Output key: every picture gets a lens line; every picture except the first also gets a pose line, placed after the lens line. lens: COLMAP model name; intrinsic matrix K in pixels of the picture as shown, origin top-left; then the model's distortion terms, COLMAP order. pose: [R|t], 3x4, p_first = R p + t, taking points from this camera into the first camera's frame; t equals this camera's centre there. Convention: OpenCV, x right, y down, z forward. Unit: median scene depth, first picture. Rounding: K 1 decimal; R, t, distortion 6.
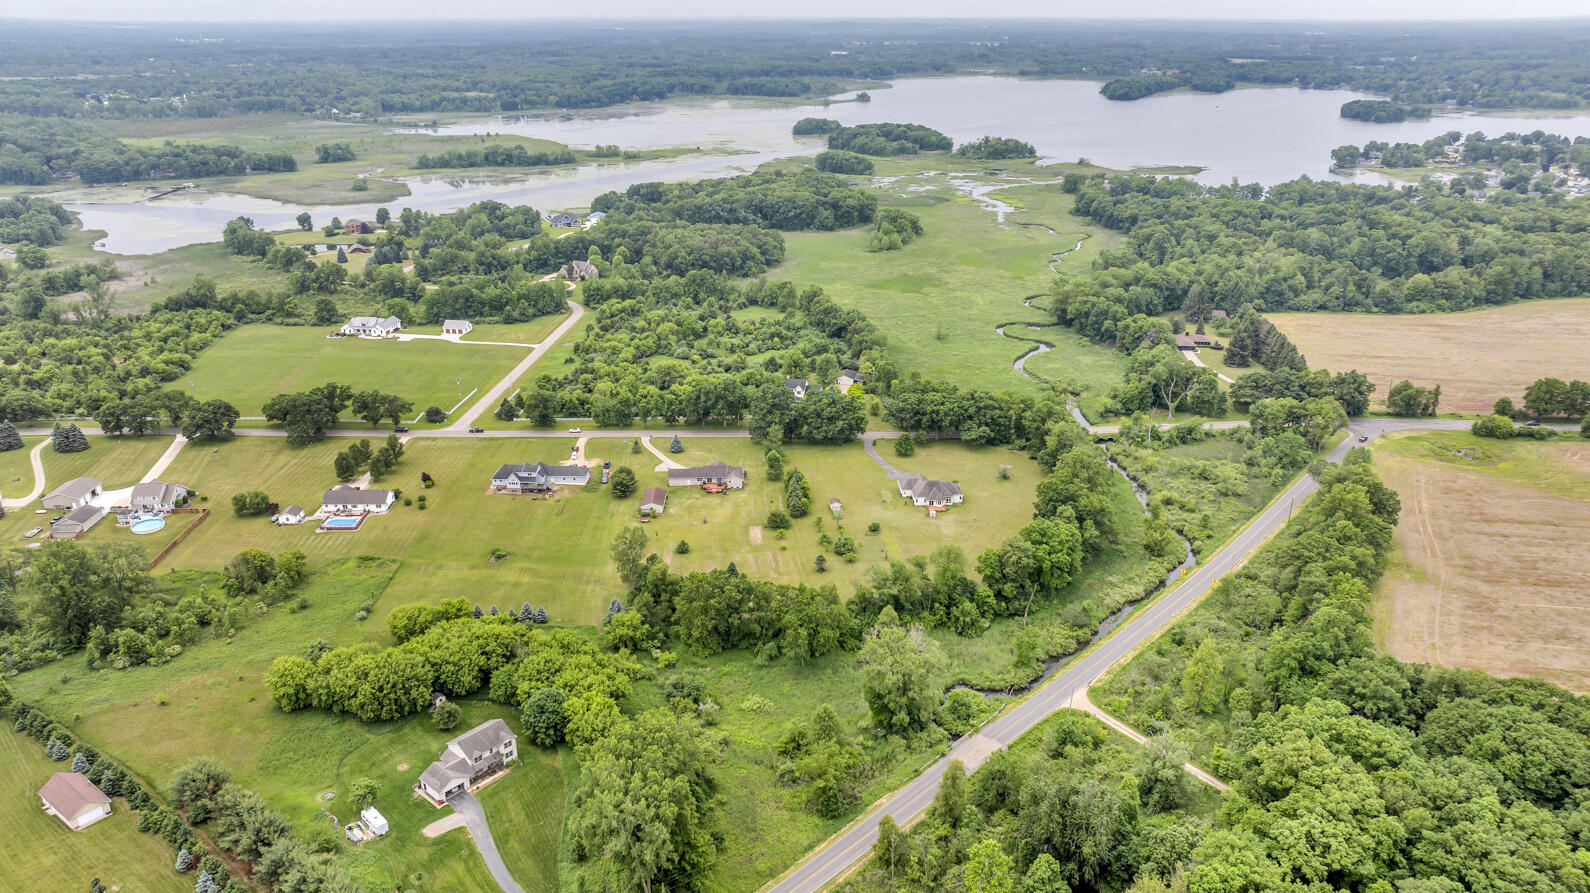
lens RADIAL K [[1119.7, 0, 795.0], [0, 1119.7, 446.5], [0, 0, 1]] dist [-0.006285, 0.005092]
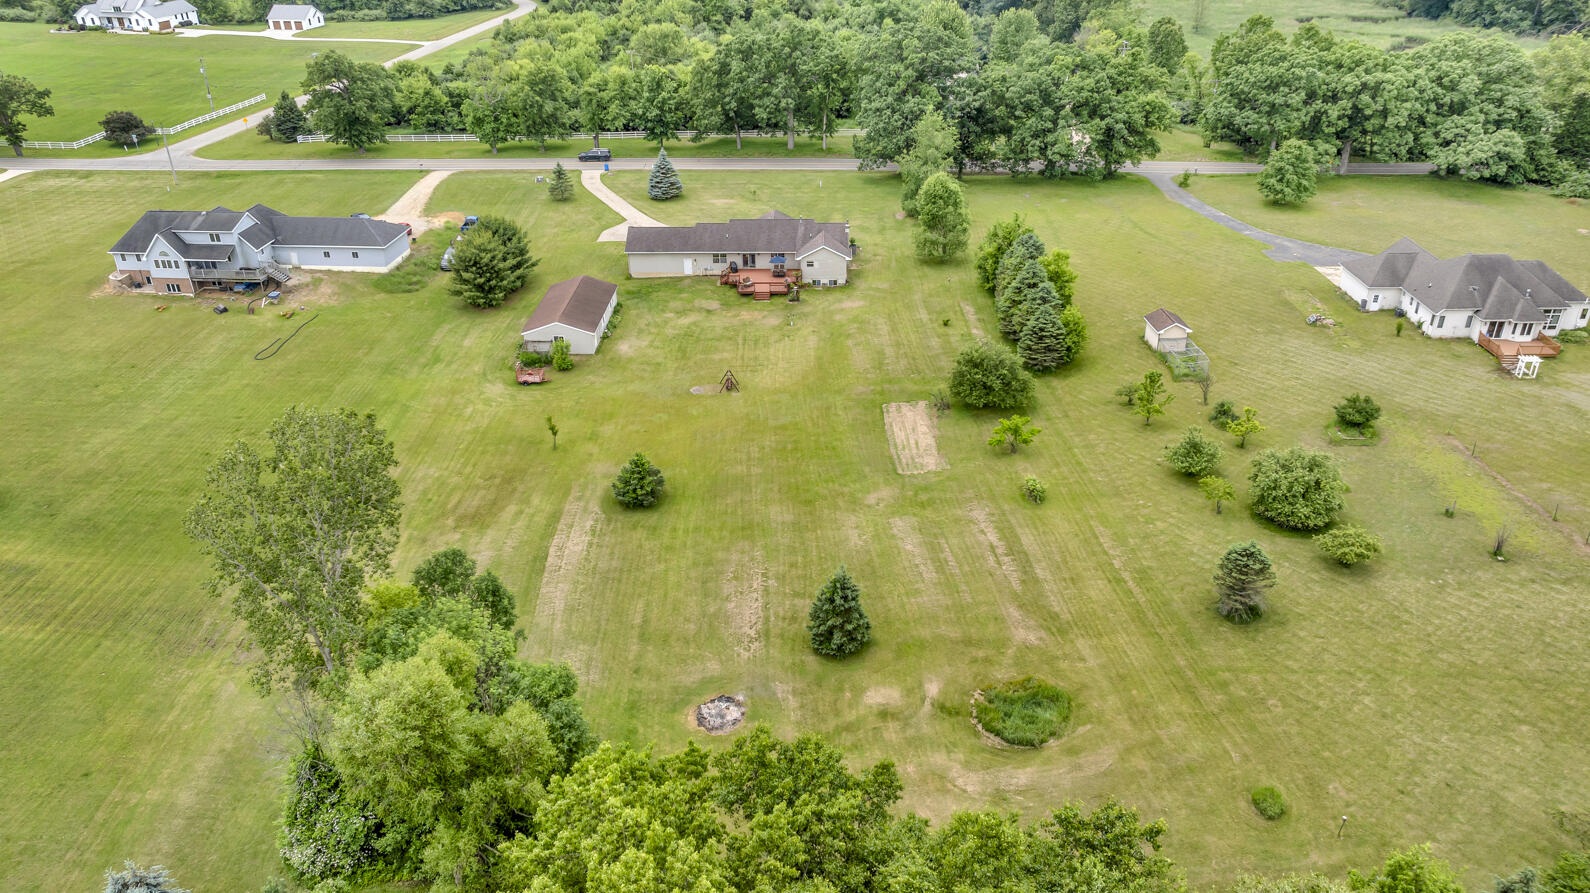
lens RADIAL K [[1119.7, 0, 795.0], [0, 1119.7, 446.5], [0, 0, 1]] dist [-0.006285, 0.005092]
pose [[0.998860, 0.013413, -0.045818, -0.045744], [-0.007487, 0.991857, 0.127140, 0.042108], [0.047150, -0.126652, 0.990826, 0.651648]]
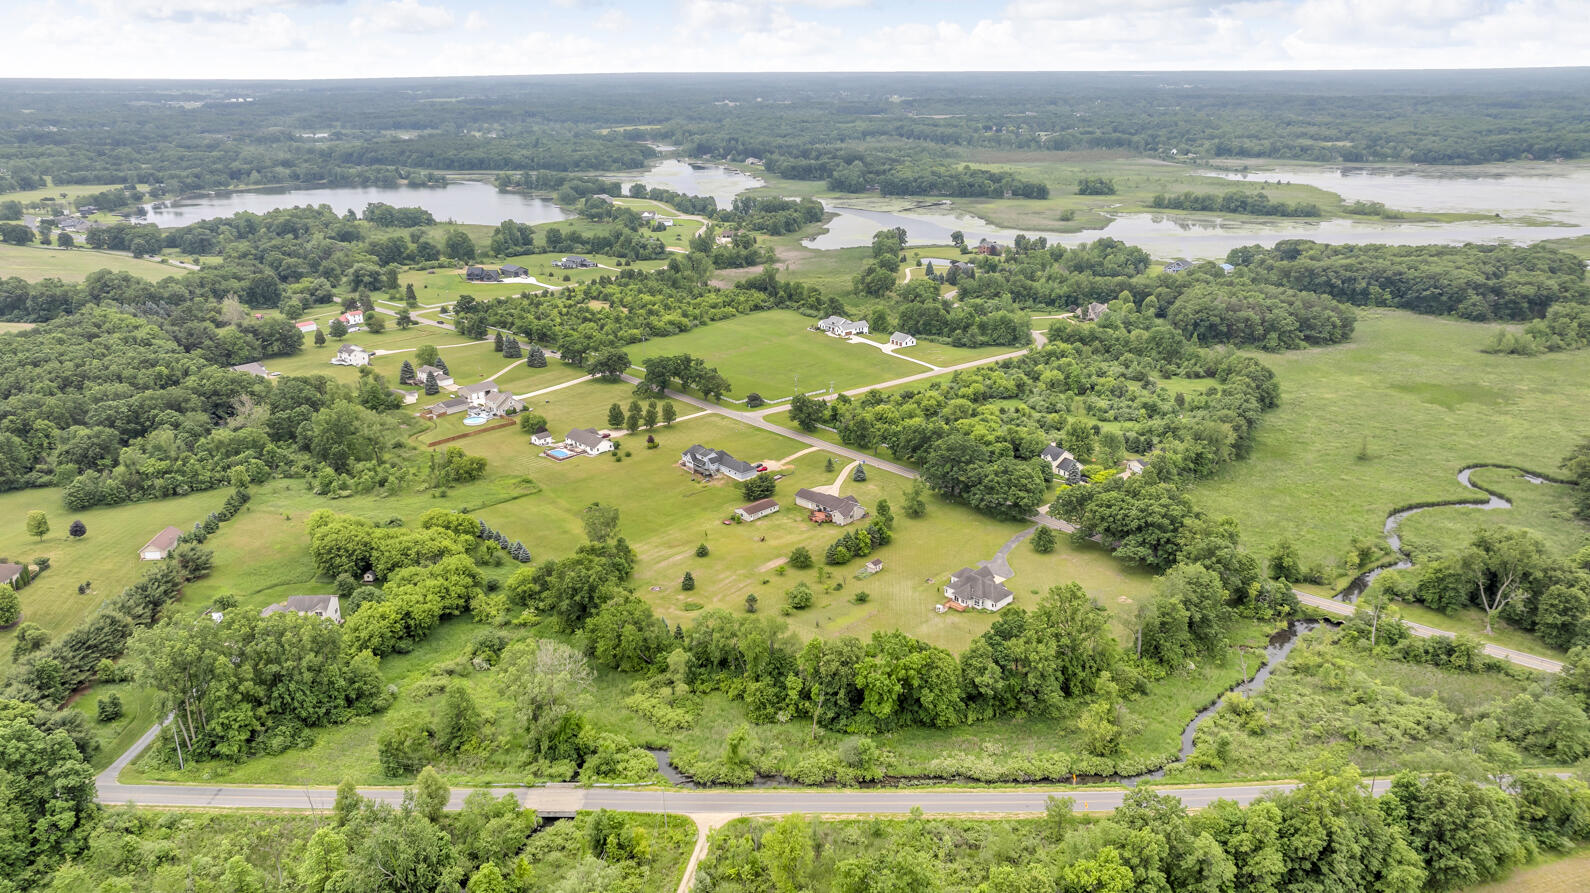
lens RADIAL K [[1135.7, 0, 799.5], [0, 1135.7, 414.2], [0, 0, 1]] dist [-0.021982, -0.001375]
pose [[0.684258, 0.211420, -0.697920, 0.567704], [-0.259244, 0.965057, 0.038175, -0.079881], [0.681604, 0.154810, 0.715157, 0.267801]]
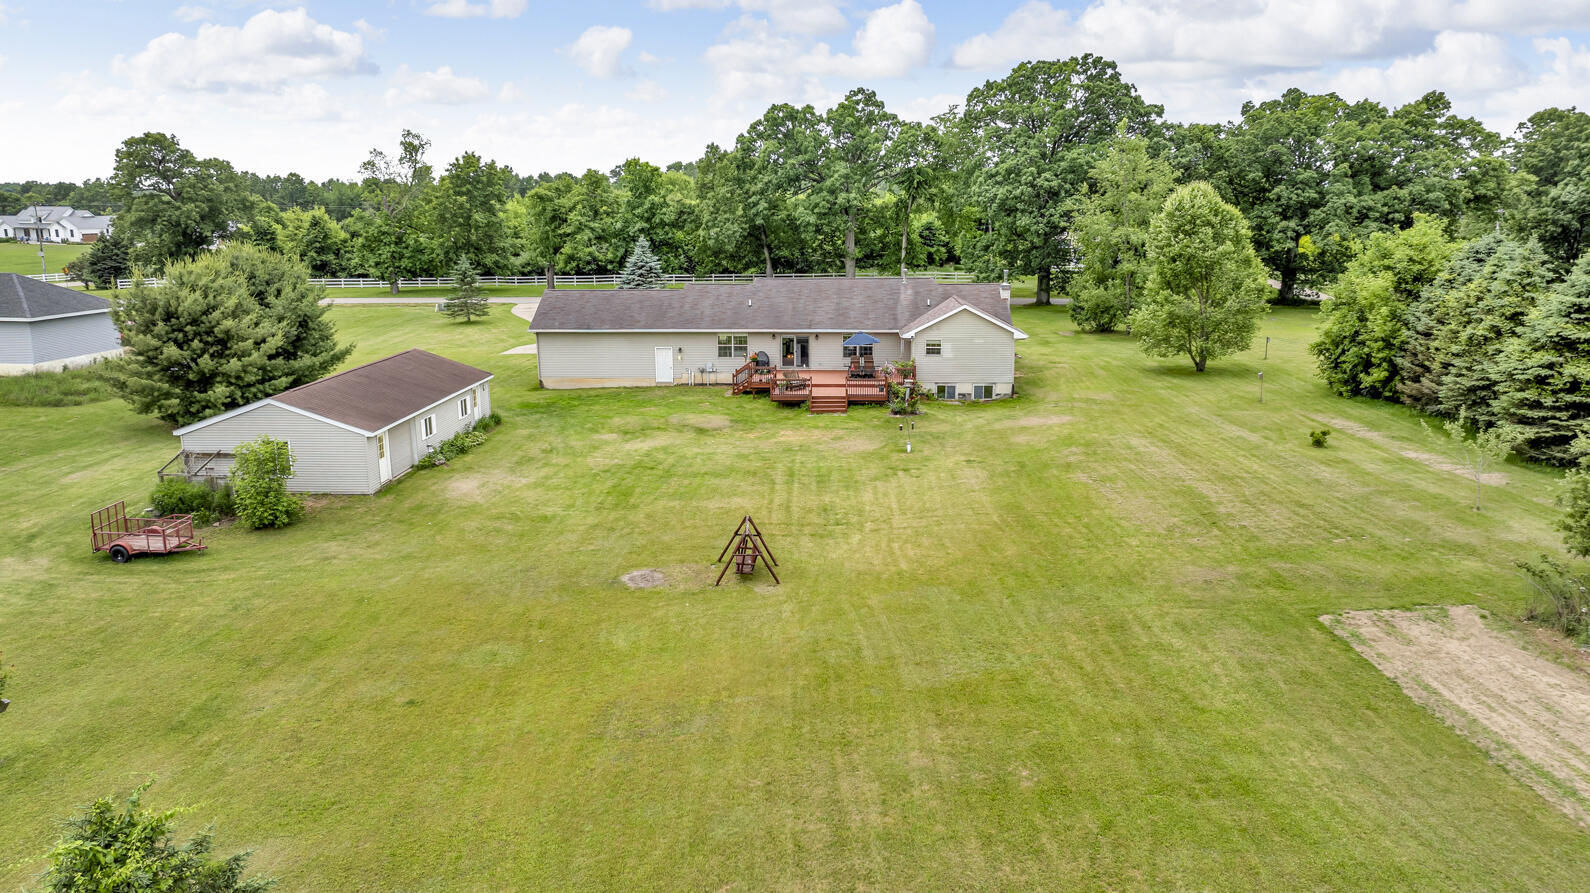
lens RADIAL K [[1119.7, 0, 795.0], [0, 1119.7, 446.5], [0, 0, 1]] dist [-0.006285, 0.005092]
pose [[0.997910, 0.013572, -0.063179, -0.065476], [-0.022973, 0.988336, -0.150545, 0.065749], [0.060399, 0.151682, 0.986582, 0.836917]]
